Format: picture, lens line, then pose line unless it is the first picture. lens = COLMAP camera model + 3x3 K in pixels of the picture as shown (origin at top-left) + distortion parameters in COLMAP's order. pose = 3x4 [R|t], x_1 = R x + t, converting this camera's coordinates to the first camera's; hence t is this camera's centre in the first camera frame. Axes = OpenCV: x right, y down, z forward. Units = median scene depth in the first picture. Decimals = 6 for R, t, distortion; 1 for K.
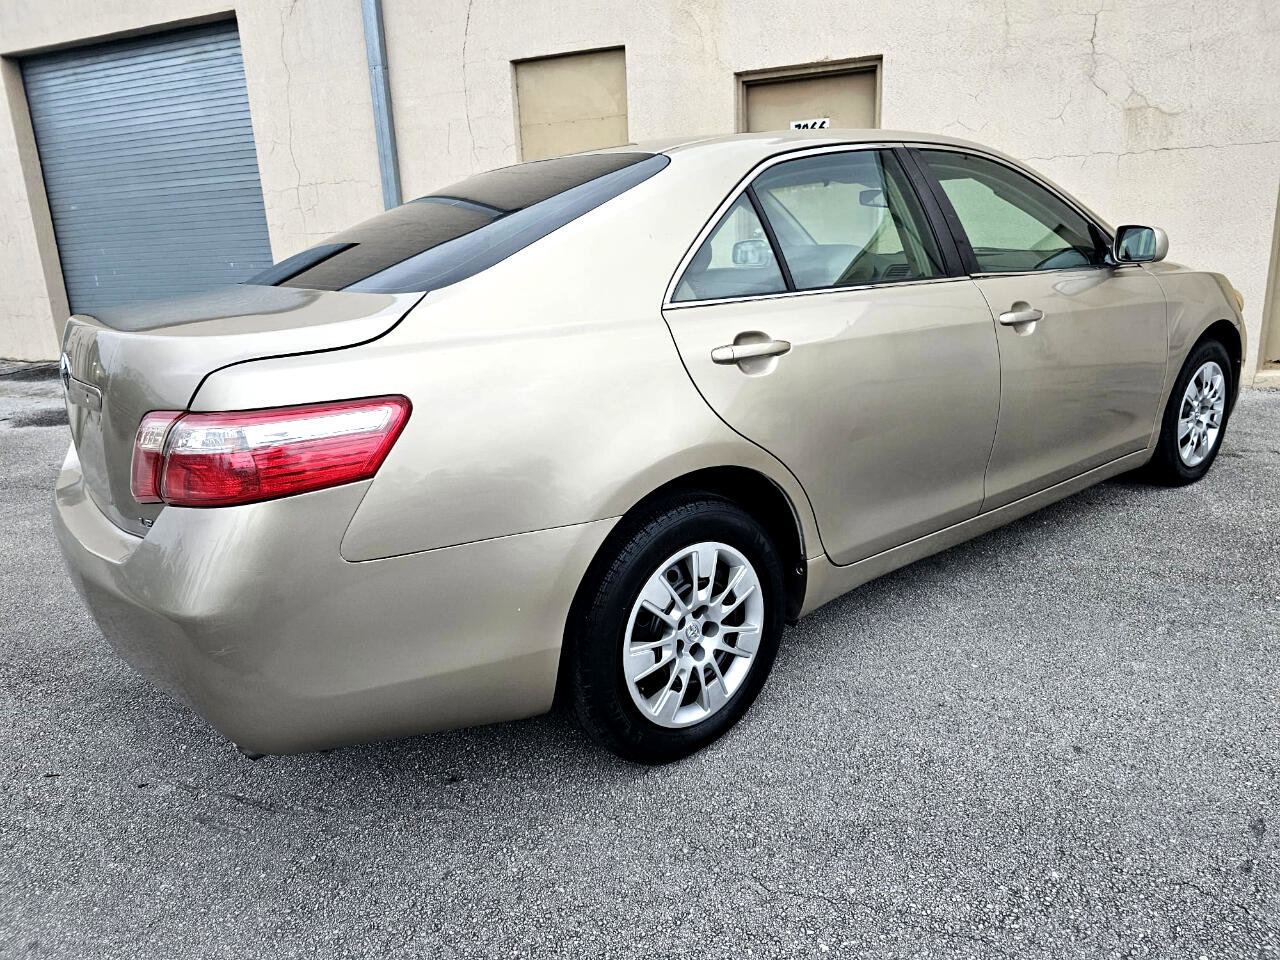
lens RADIAL K [[877.5, 0, 643.6], [0, 877.5, 475.3], [0, 0, 1]] dist [0.044985, -0.042821]
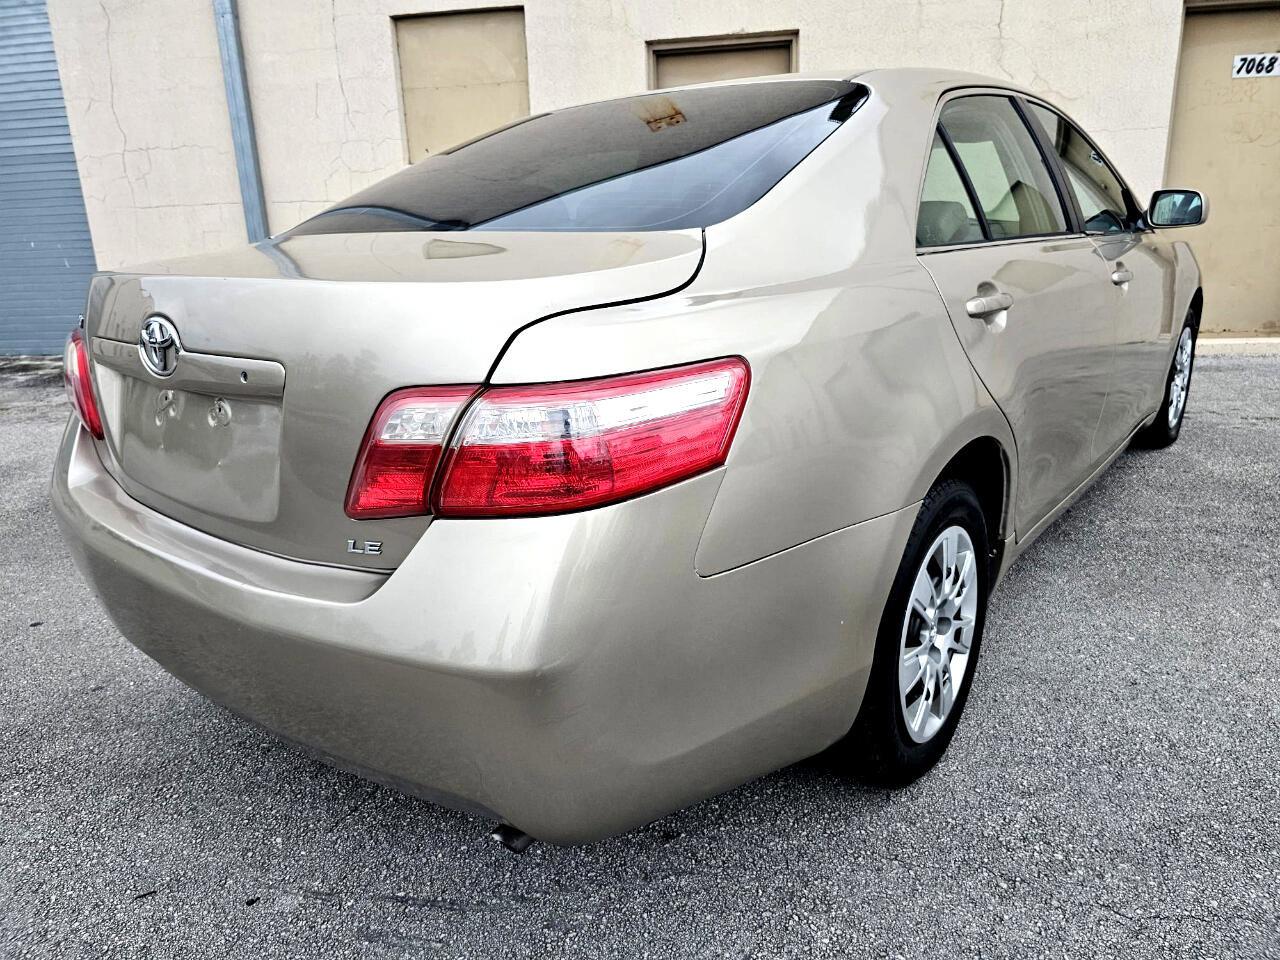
lens RADIAL K [[877.5, 0, 643.6], [0, 877.5, 475.3], [0, 0, 1]] dist [0.044985, -0.042821]
pose [[0.974615, -0.053519, 0.217398, -0.149709], [0.051798, 0.998565, 0.013612, -0.000661], [-0.217815, -0.002006, 0.975988, 0.077549]]
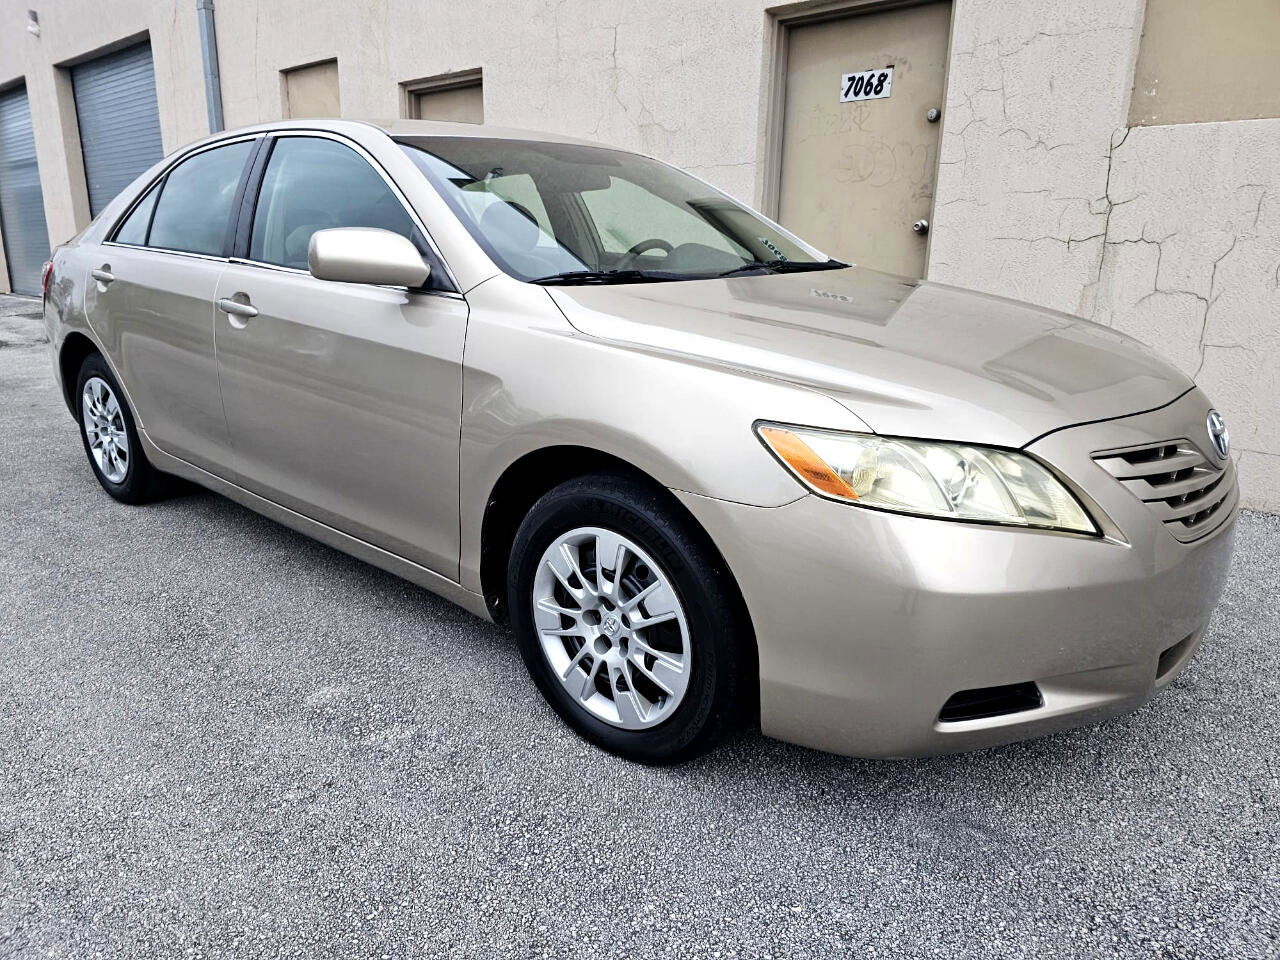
lens RADIAL K [[877.5, 0, 643.6], [0, 877.5, 475.3], [0, 0, 1]] dist [0.044985, -0.042821]
pose [[0.941388, 0.136177, -0.308617, 0.886540], [-0.134068, 0.990573, 0.028135, -0.060327], [0.309539, 0.014889, 0.950770, 0.086812]]
